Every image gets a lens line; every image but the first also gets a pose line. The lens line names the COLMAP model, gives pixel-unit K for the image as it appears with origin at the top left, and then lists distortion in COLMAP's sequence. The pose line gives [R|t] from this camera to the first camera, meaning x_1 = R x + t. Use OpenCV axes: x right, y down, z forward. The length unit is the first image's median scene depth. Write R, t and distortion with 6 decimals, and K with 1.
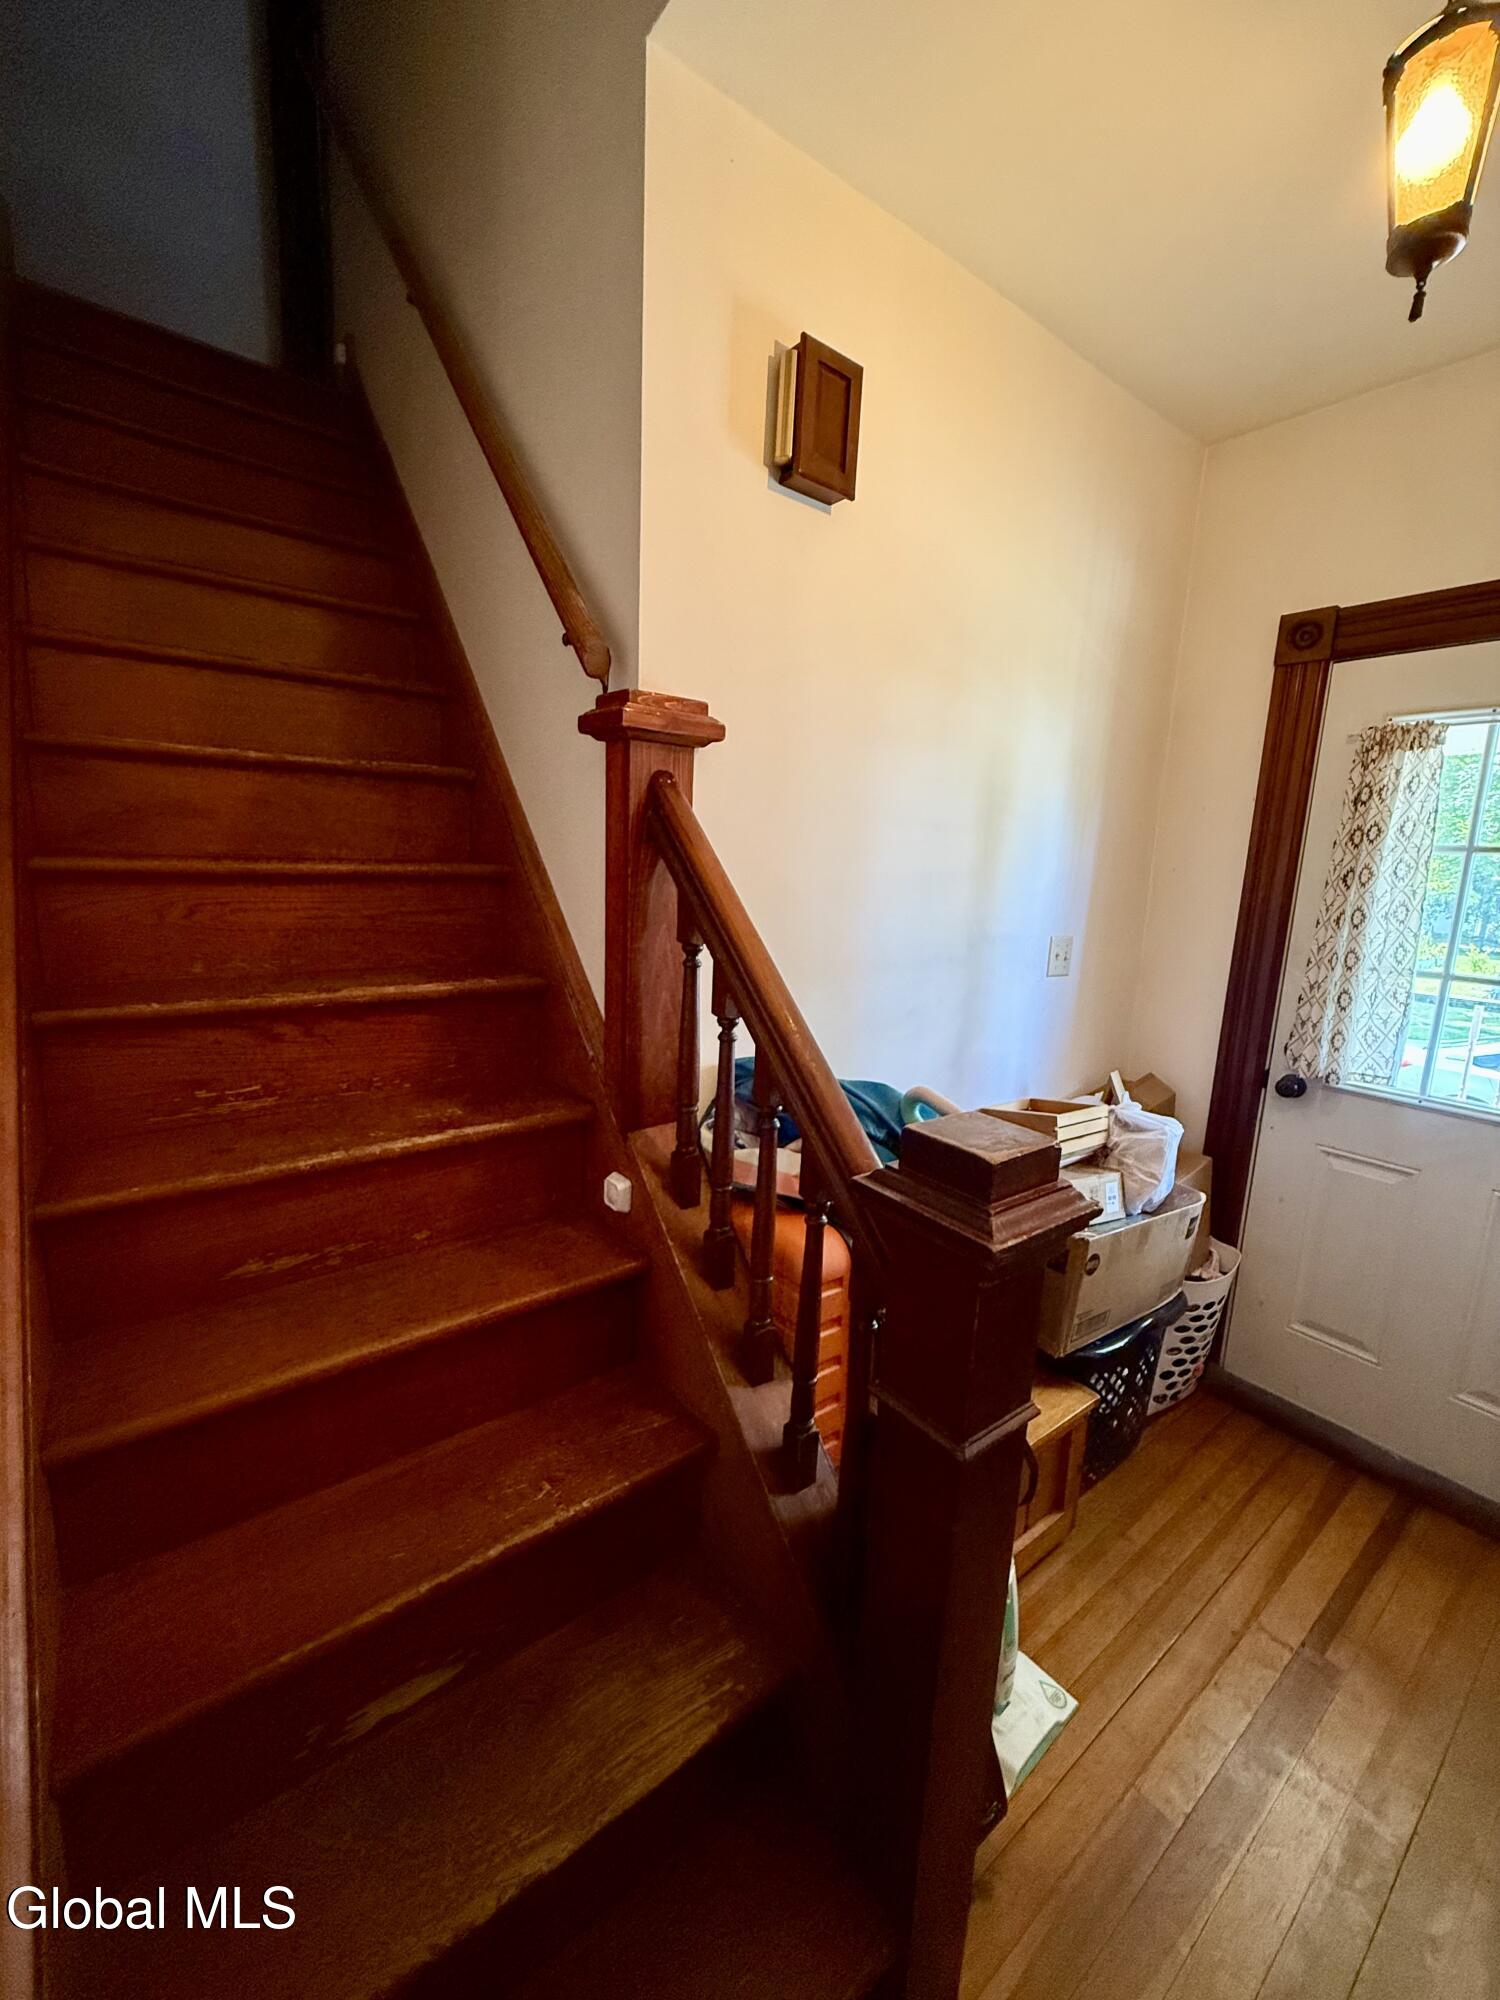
lens RADIAL K [[795.4, 0, 752.8], [0, 795.4, 995.4], [0, 0, 1]] dist [0.000205, -0.000069]
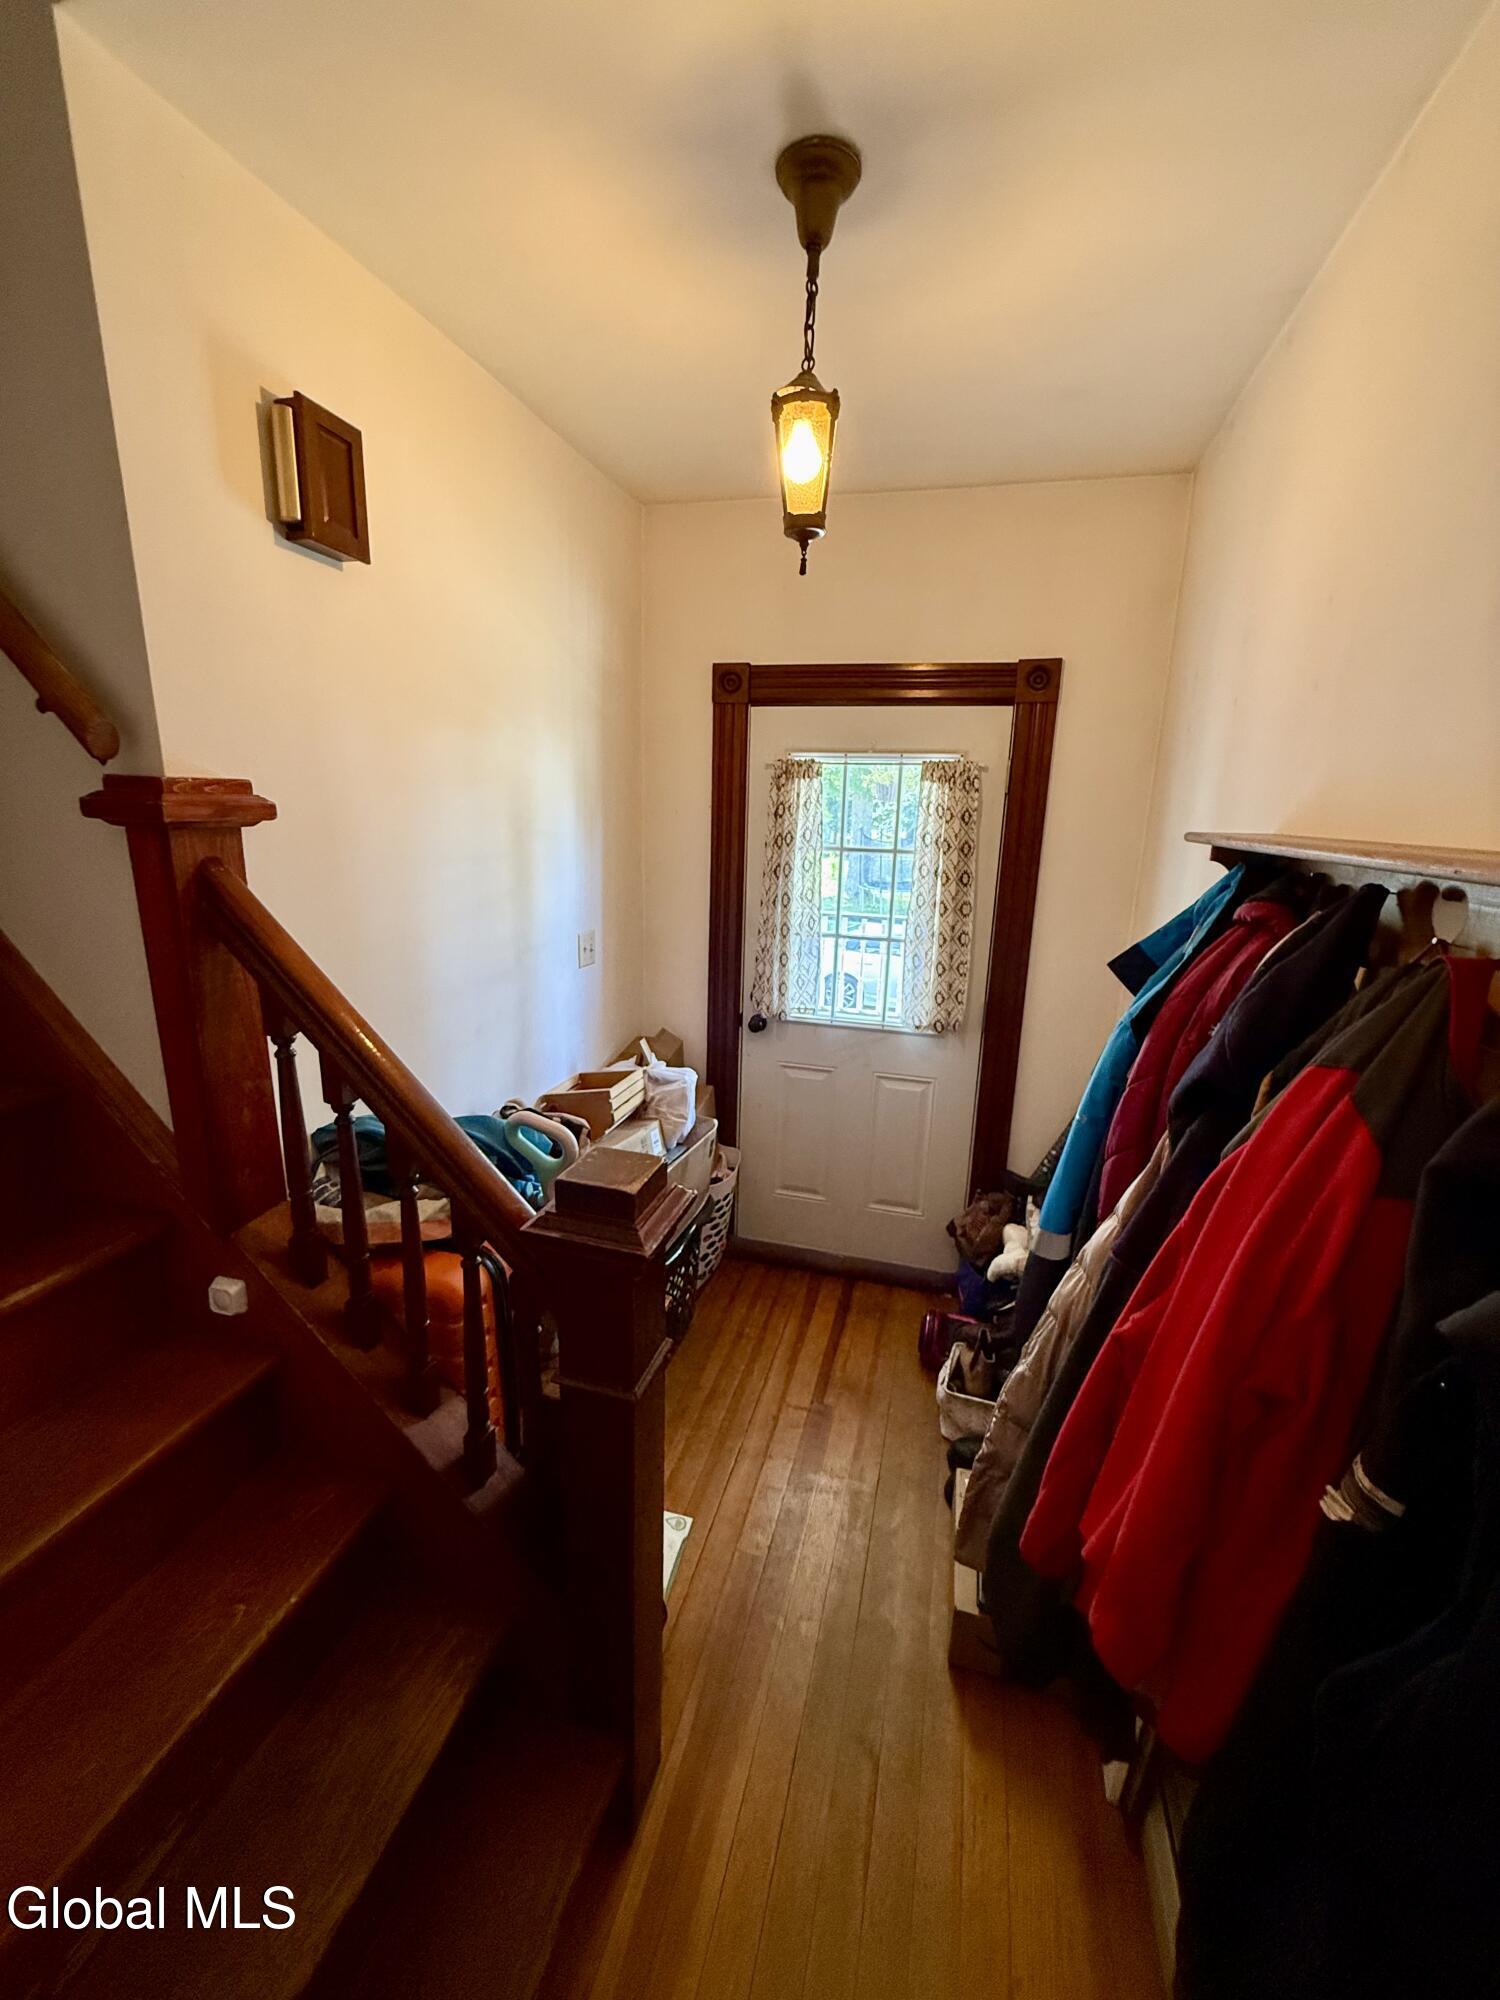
lens RADIAL K [[795.4, 0, 752.8], [0, 795.4, 995.4], [0, 0, 1]] dist [0.000205, -0.000069]
pose [[0.800115, -0.160836, 0.577882, -0.121162], [0.106456, 0.986164, 0.127074, -0.123922], [-0.590324, -0.040155, 0.806167, -0.096928]]
